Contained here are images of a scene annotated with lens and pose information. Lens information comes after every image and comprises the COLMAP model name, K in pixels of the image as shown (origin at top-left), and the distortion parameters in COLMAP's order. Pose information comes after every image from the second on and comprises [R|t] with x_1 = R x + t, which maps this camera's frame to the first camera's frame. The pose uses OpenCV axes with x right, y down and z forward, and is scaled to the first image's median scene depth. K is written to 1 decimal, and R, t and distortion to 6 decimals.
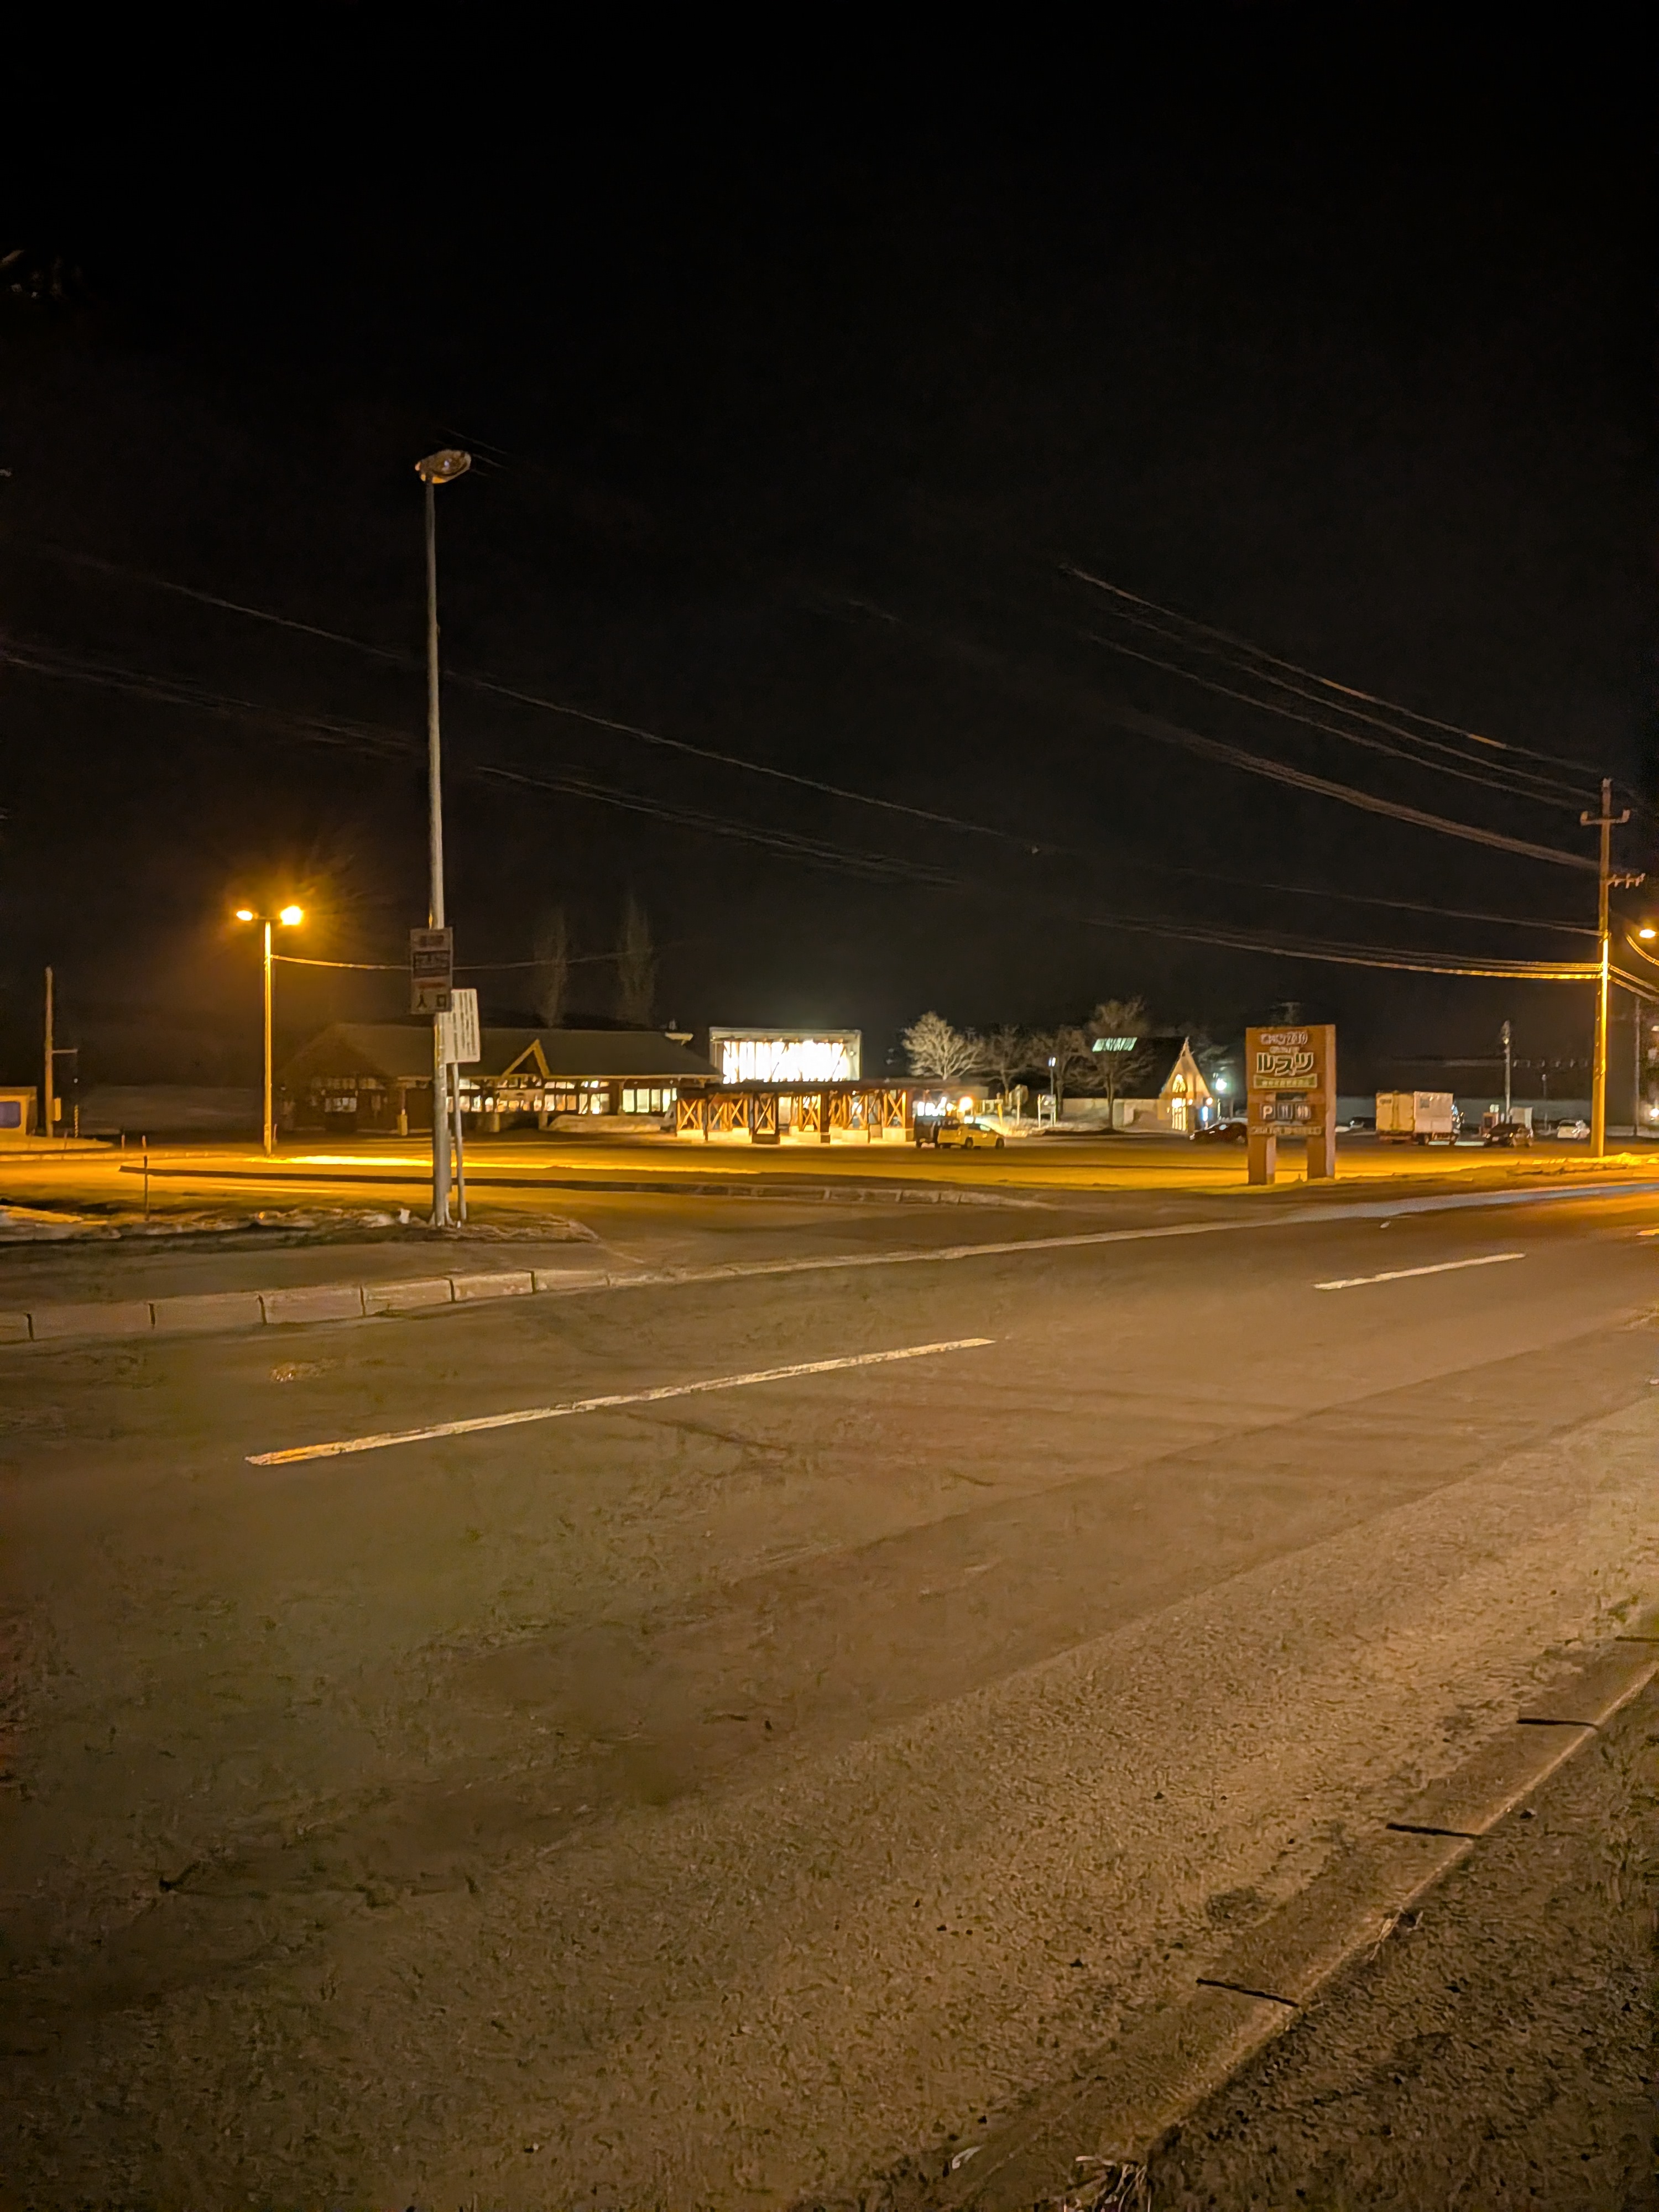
lens RADIAL K [[1560.0, 0, 828.2], [0, 1560.0, 1103.8], [0, 0, 1]] dist [0.002054, -0.000694]
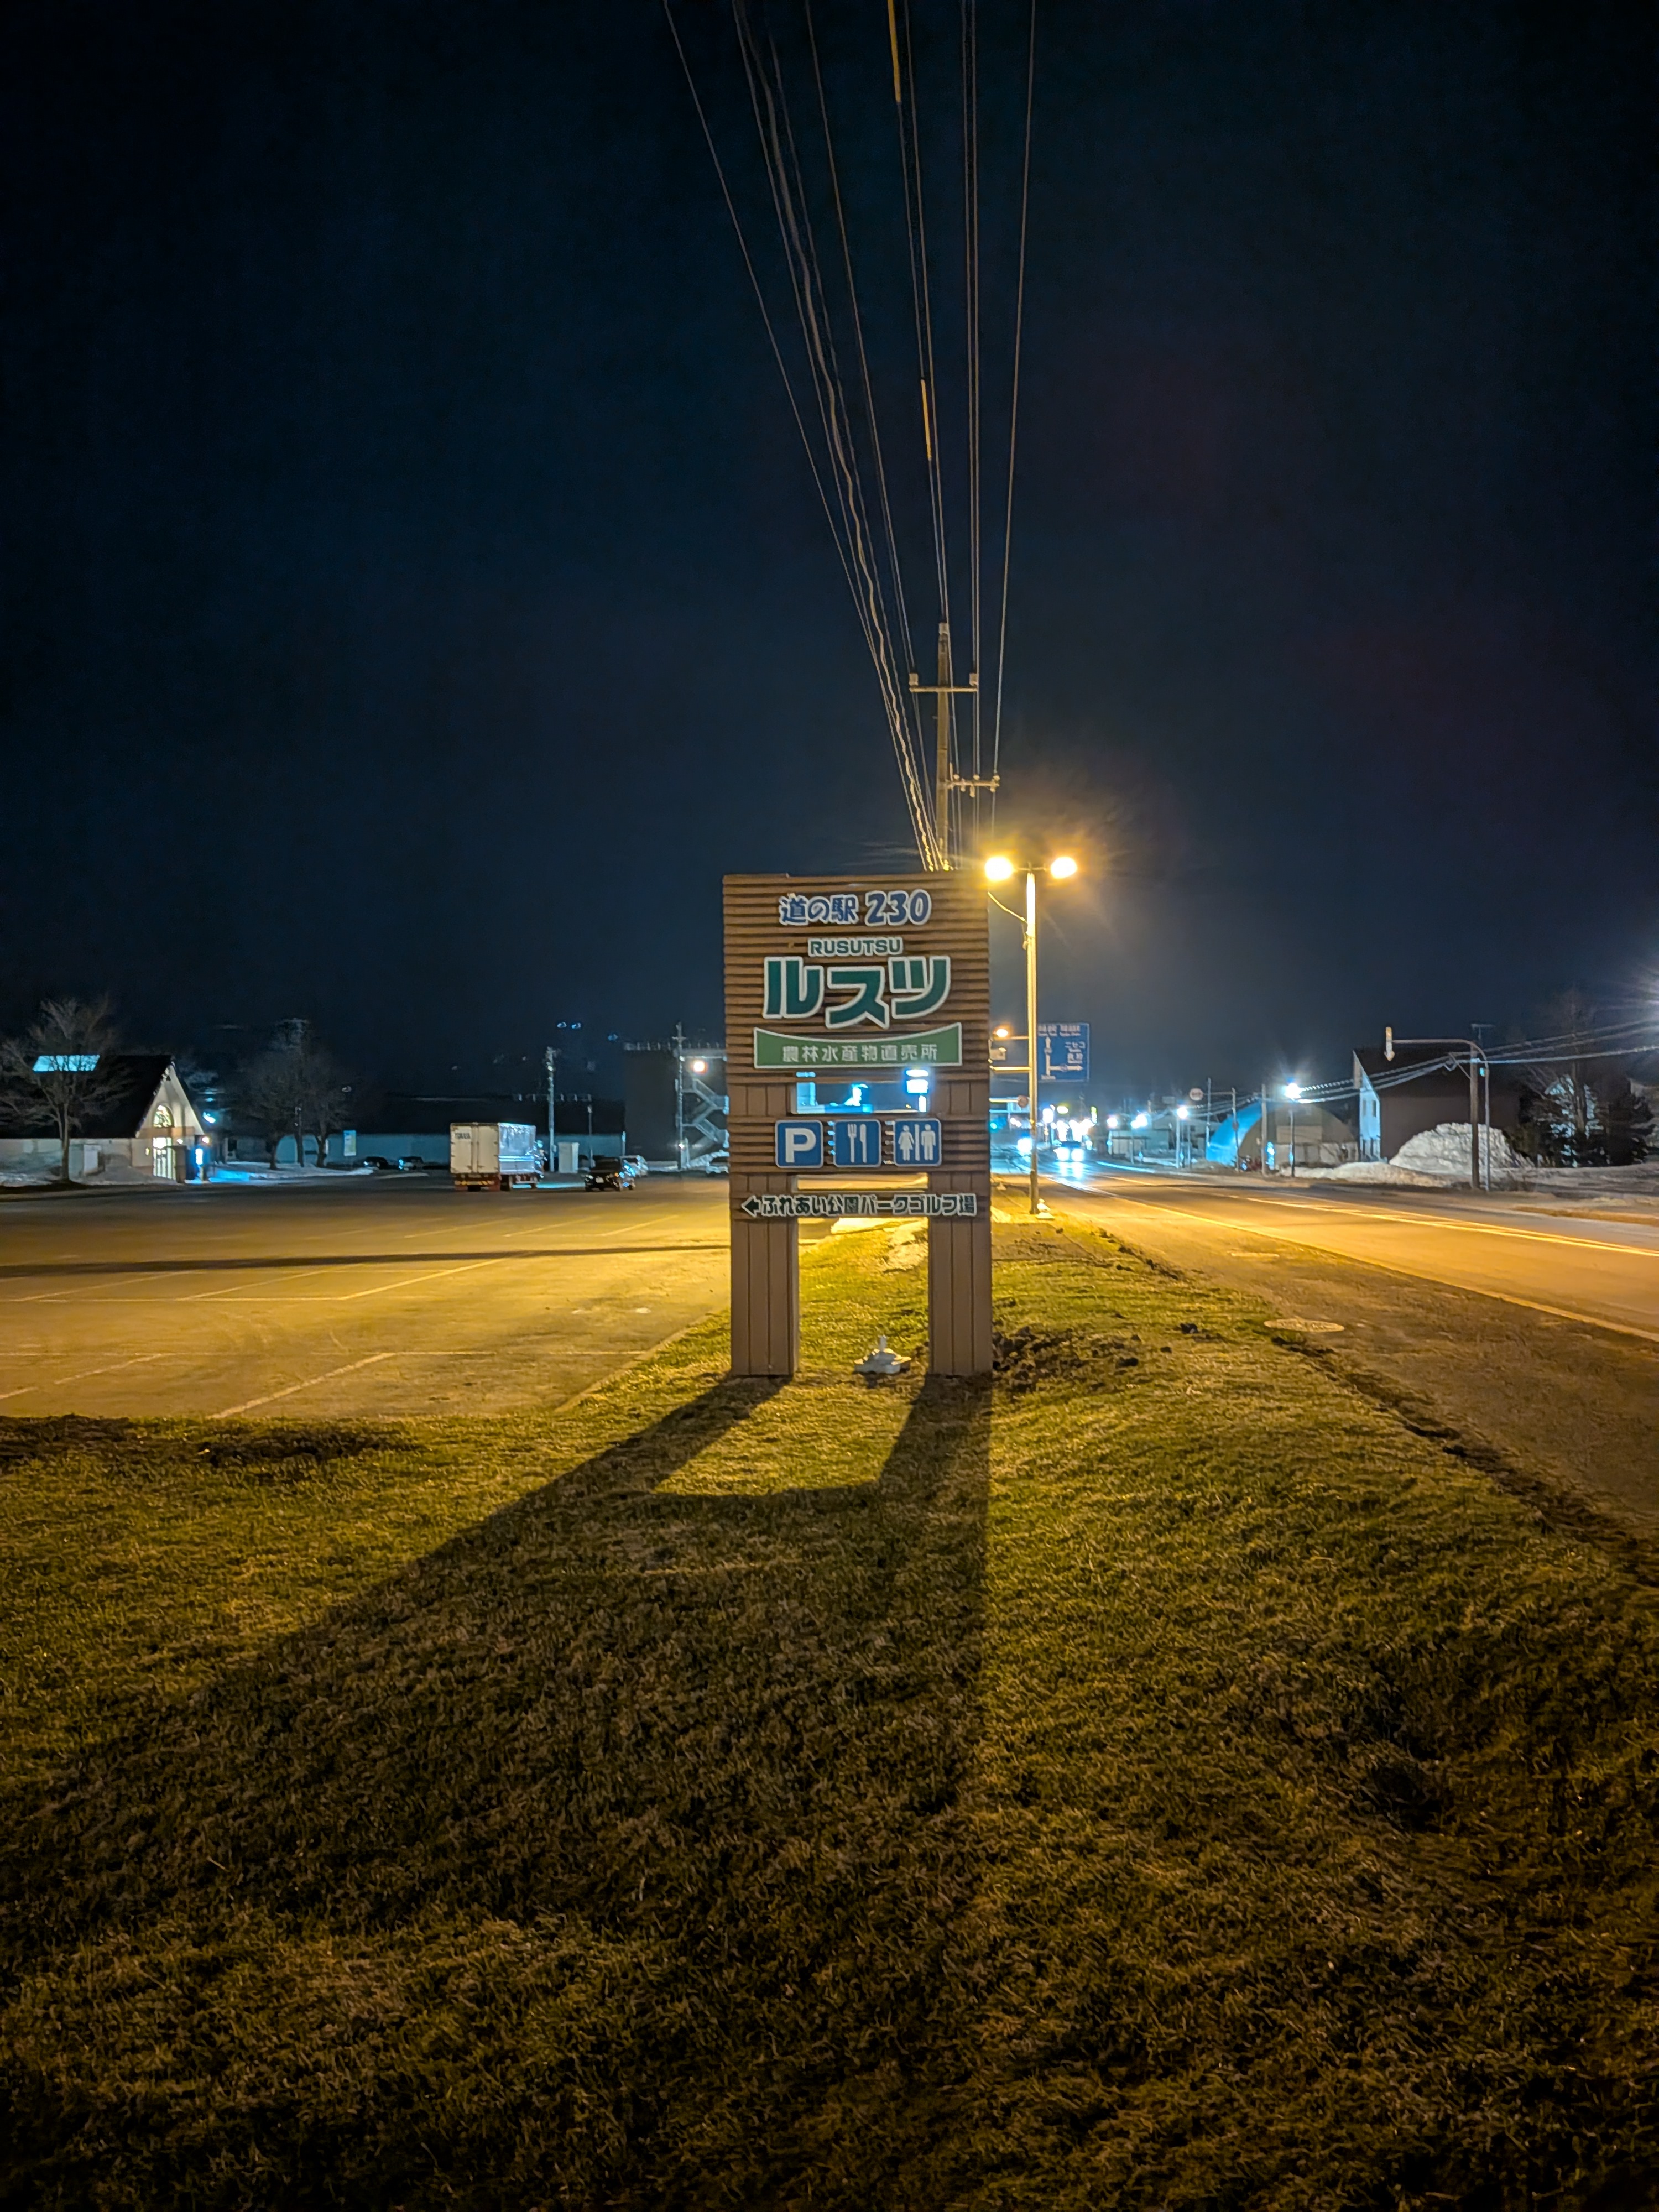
lens RADIAL K [[1560.0, 0, 826.7], [0, 1560.0, 1109.3], [0, 0, 1]] dist [0.002054, -0.000694]
pose [[0.797279, -0.001053, 0.603610, 0.029324], [0.015324, 0.999711, -0.018497, 0.002094], [-0.603417, 0.023997, 0.797065, 0.225245]]
